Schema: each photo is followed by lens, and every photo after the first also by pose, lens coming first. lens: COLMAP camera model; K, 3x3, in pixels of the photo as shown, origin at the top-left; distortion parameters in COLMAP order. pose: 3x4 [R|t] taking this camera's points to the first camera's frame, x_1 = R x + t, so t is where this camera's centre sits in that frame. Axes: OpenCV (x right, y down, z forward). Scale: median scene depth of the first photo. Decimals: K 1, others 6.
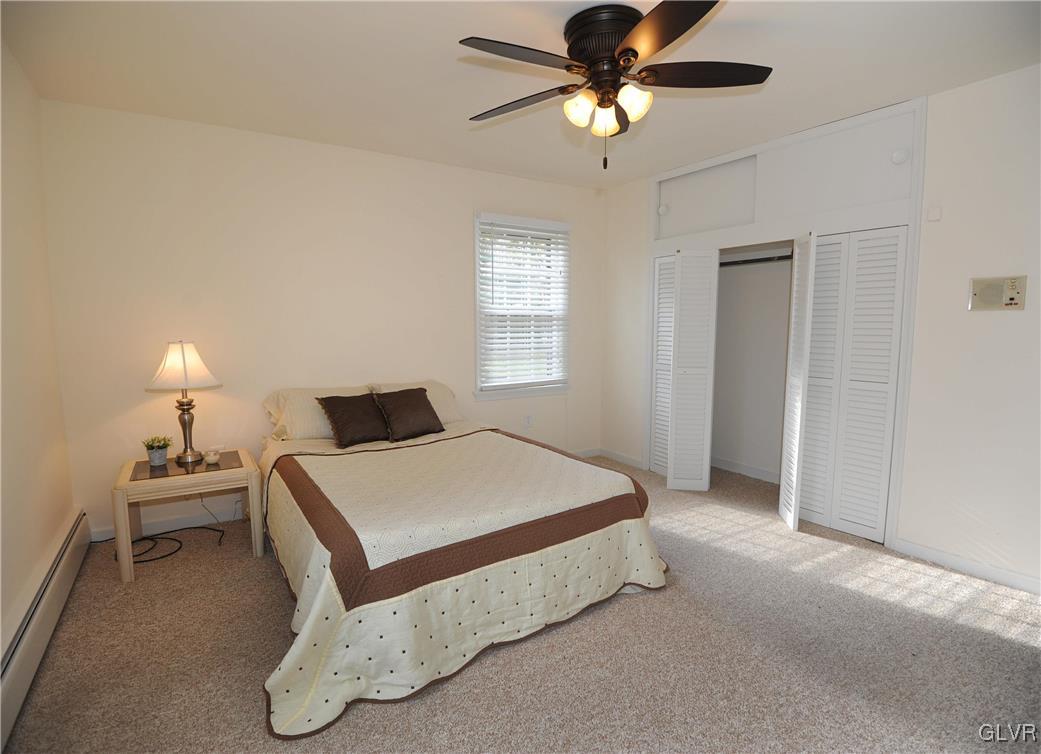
lens RADIAL K [[513.4, 0, 520.5], [0, 513.4, 377.0], [0, 0, 1]] dist [0.000223, 0.000017]
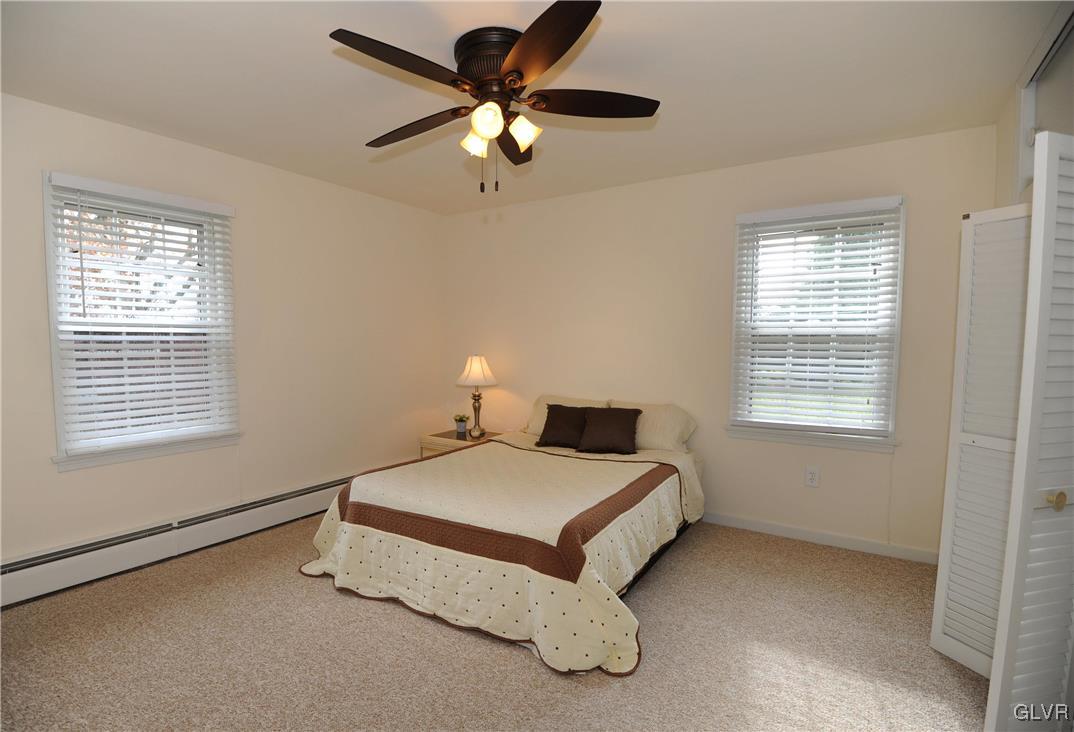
lens RADIAL K [[517.2, 0, 536.6], [0, 517.2, 390.6], [0, 0, 1]] dist [-0.020752, 0.000193]
pose [[0.413533, 0.083876, -0.906617, 0.816832], [-0.101431, 0.993793, 0.045675, -0.051841], [0.904822, 0.073071, 0.419474, 0.514477]]
